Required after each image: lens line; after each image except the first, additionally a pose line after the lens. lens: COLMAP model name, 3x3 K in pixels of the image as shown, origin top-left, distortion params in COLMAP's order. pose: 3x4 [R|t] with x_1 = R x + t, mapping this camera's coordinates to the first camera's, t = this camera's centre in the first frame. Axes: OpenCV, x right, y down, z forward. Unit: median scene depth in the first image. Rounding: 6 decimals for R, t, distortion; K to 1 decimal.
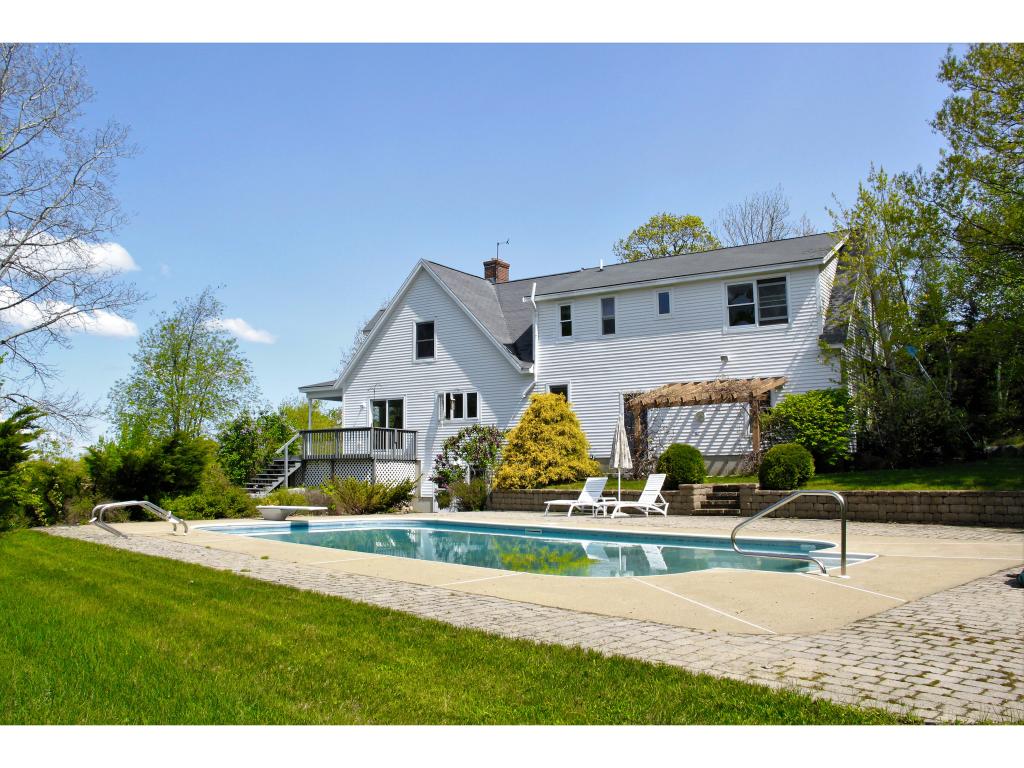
lens RADIAL K [[890.6, 0, 507.9], [0, 890.6, 383.6], [0, 0, 1]] dist [-0.118510, 0.024410]
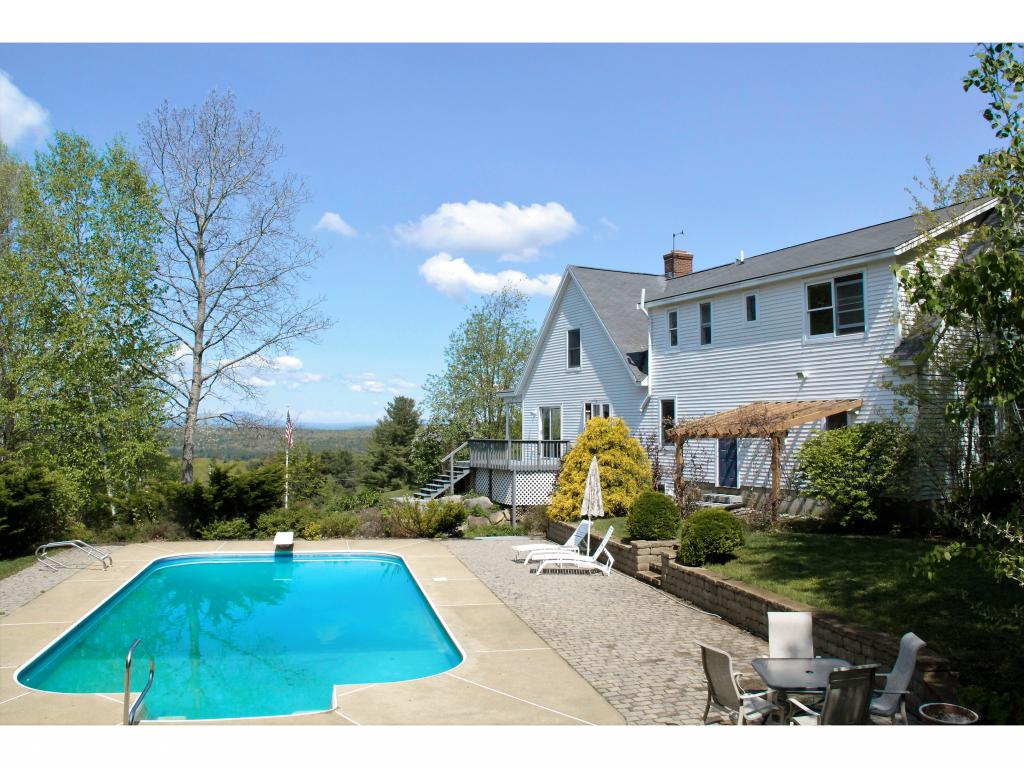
lens RADIAL K [[890.6, 0, 508.2], [0, 890.6, 383.8], [0, 0, 1]] dist [-0.118510, 0.024410]
pose [[0.855199, -0.018329, -0.517976, 0.388627], [0.047033, 0.997996, 0.042339, -0.060715], [0.516162, -0.060570, 0.854347, 0.134631]]
